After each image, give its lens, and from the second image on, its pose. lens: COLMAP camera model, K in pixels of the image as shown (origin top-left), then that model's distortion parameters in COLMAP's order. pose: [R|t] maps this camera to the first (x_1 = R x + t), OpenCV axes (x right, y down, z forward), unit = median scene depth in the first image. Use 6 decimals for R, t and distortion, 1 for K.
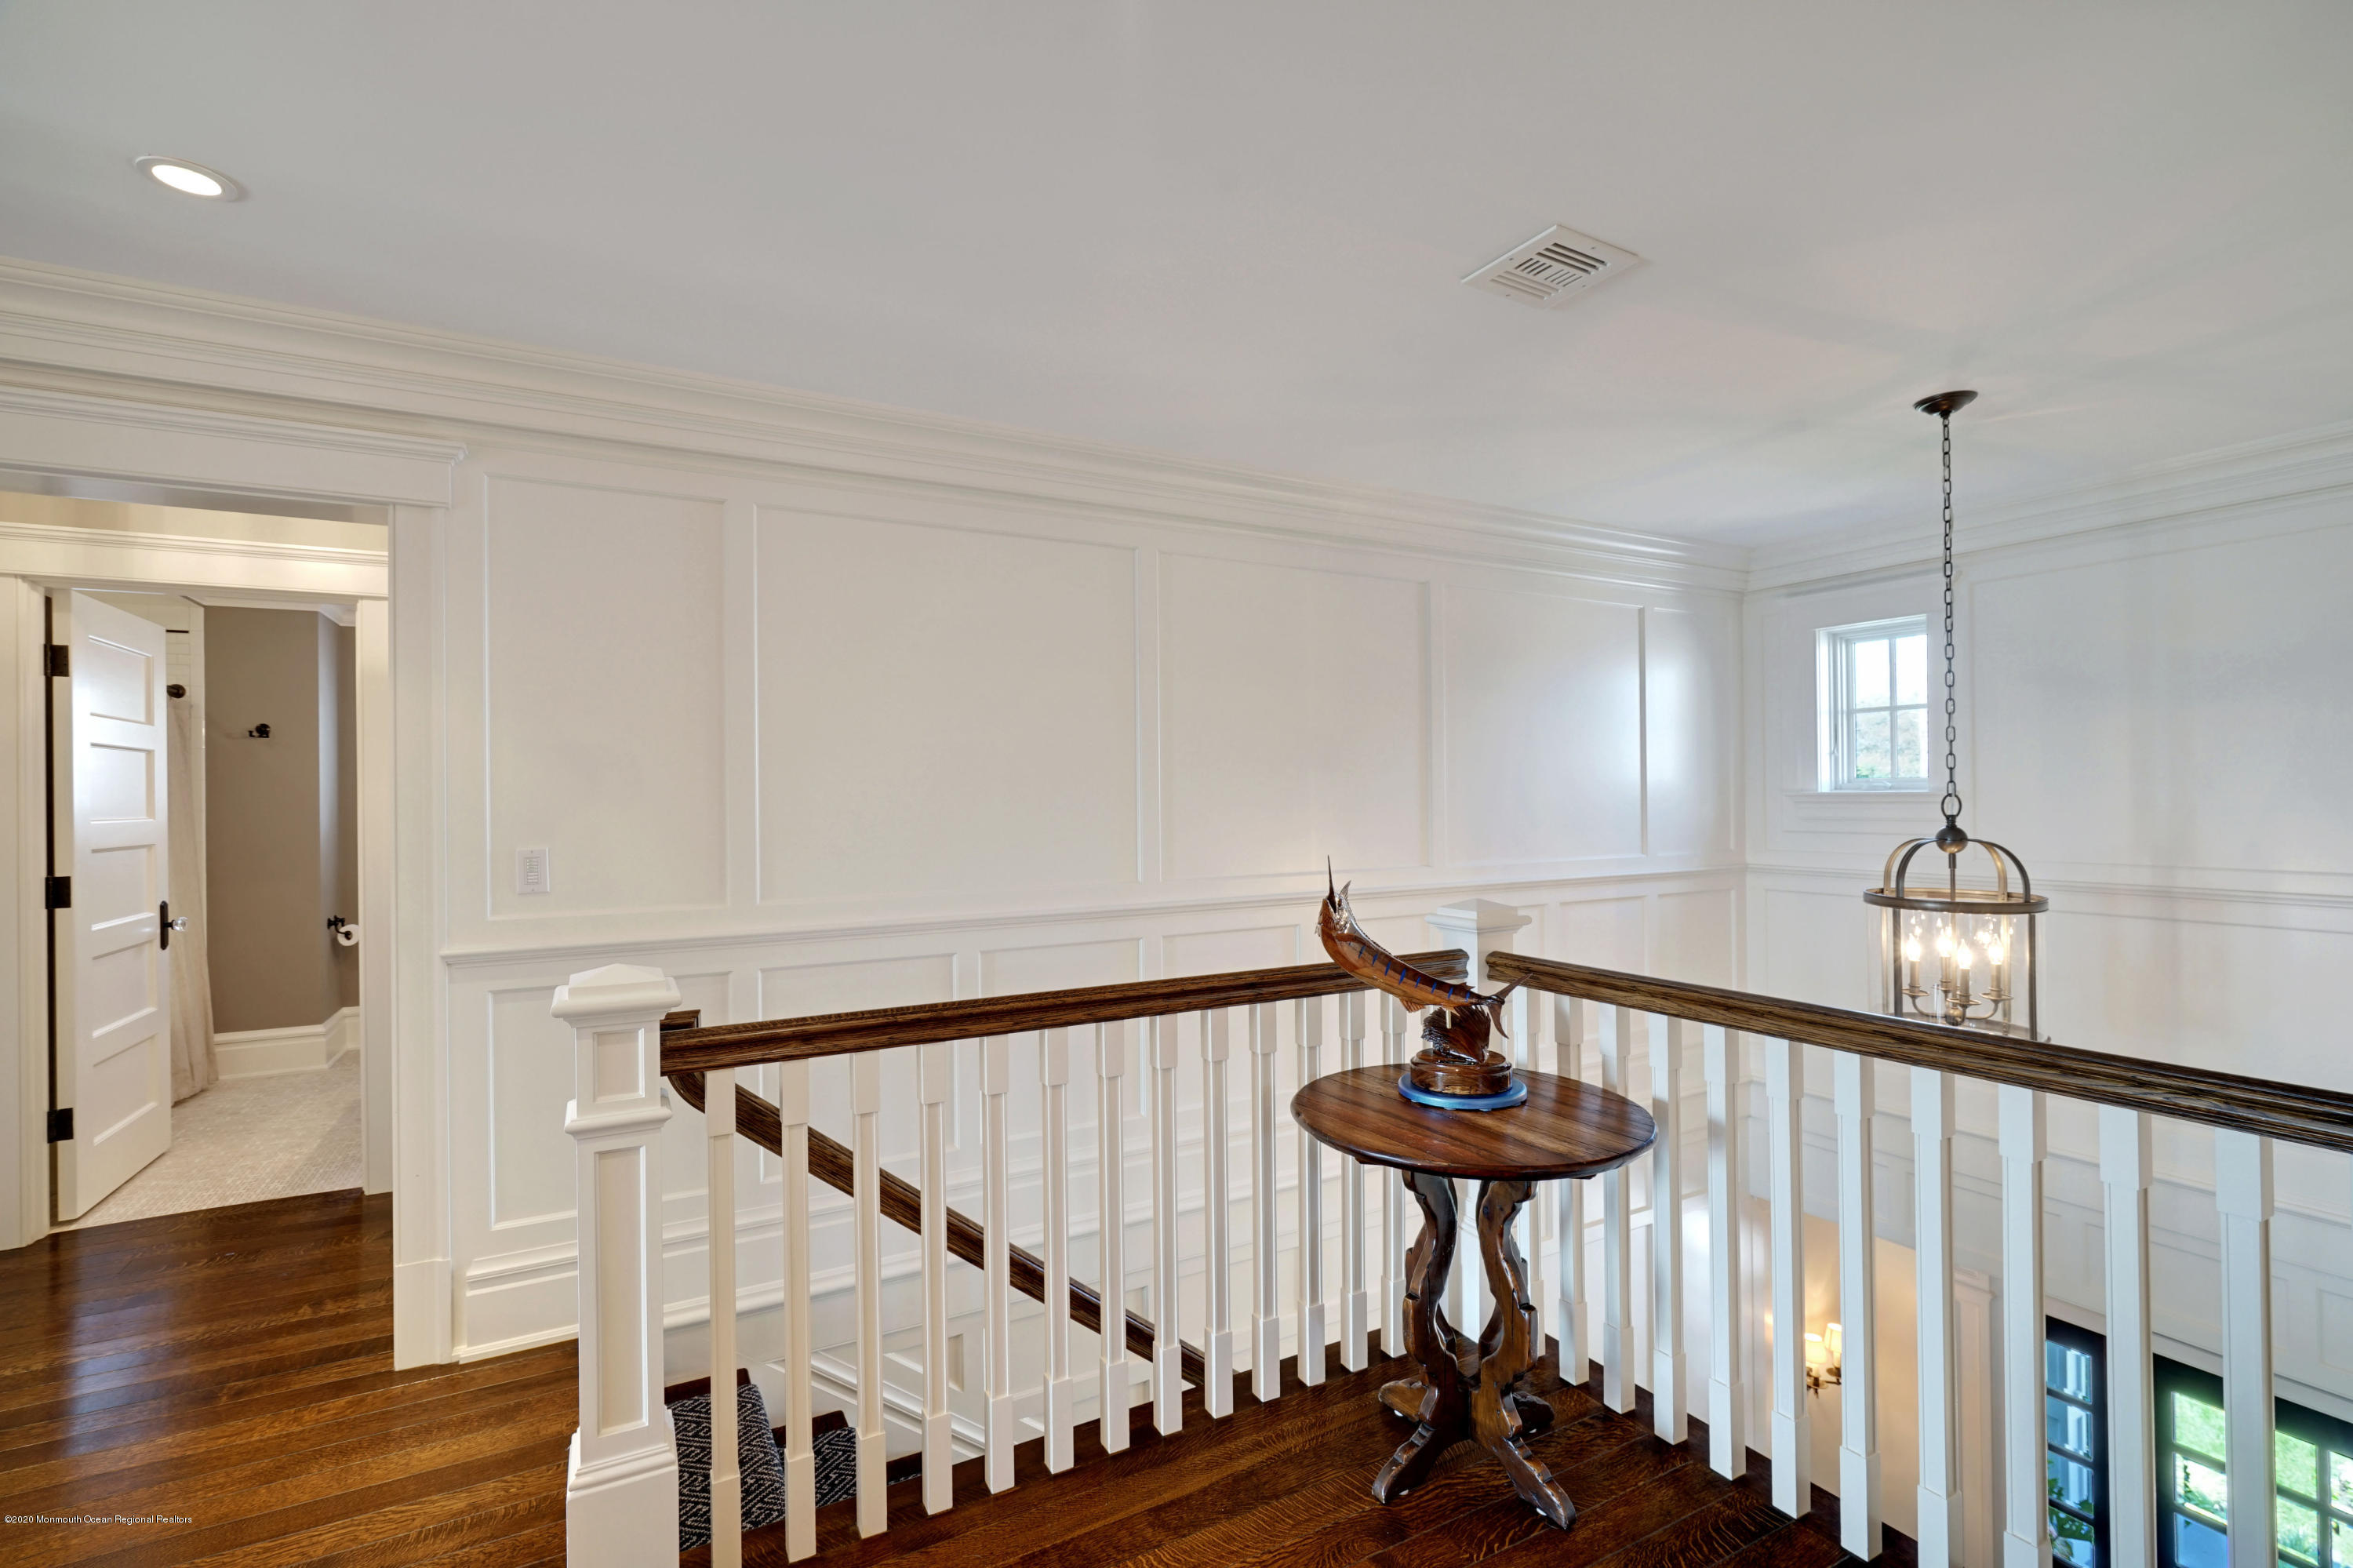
lens RADIAL K [[1056.1, 0, 1170.4], [0, 1056.1, 792.4], [0, 0, 1]] dist [-0.003267, 0.000822]
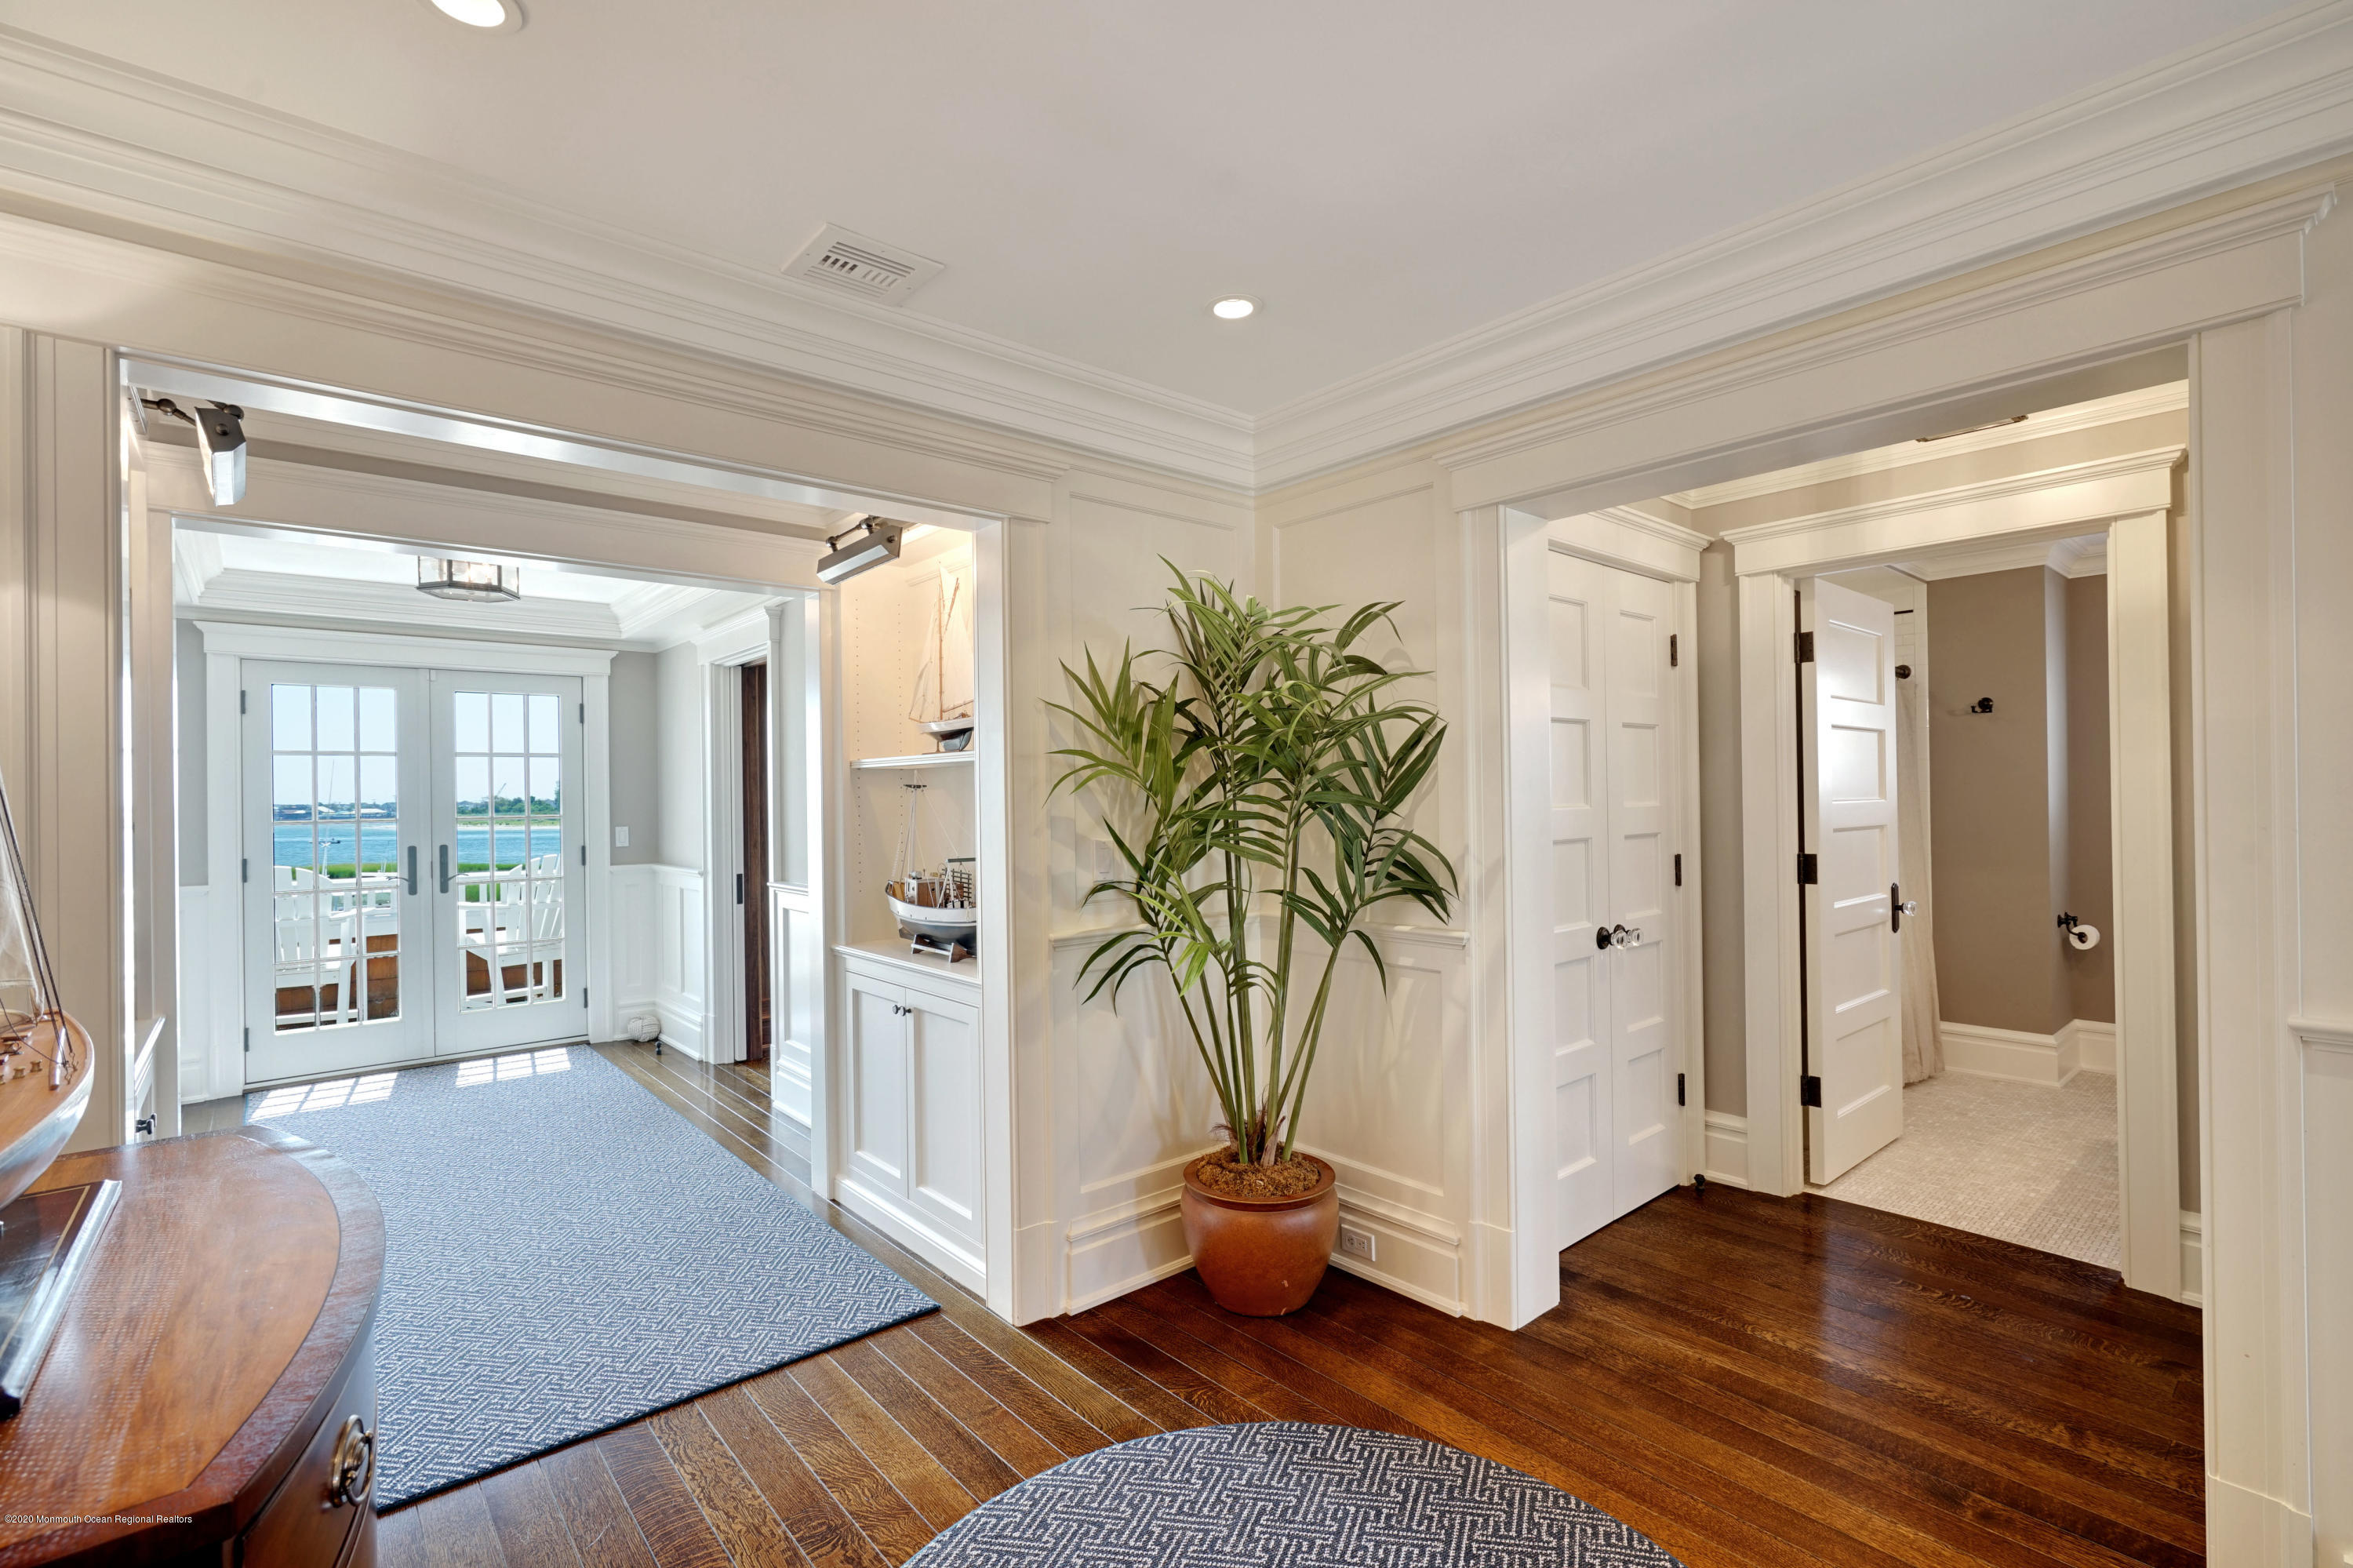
lens RADIAL K [[1056.1, 0, 1178.7], [0, 1056.1, 789.2], [0, 0, 1]] dist [-0.003267, 0.000822]
pose [[0.214092, 0.002860, -0.976809, -0.151247], [0.012564, 0.999905, 0.005681, 0.001528], [0.976733, -0.013489, 0.214036, 0.151685]]
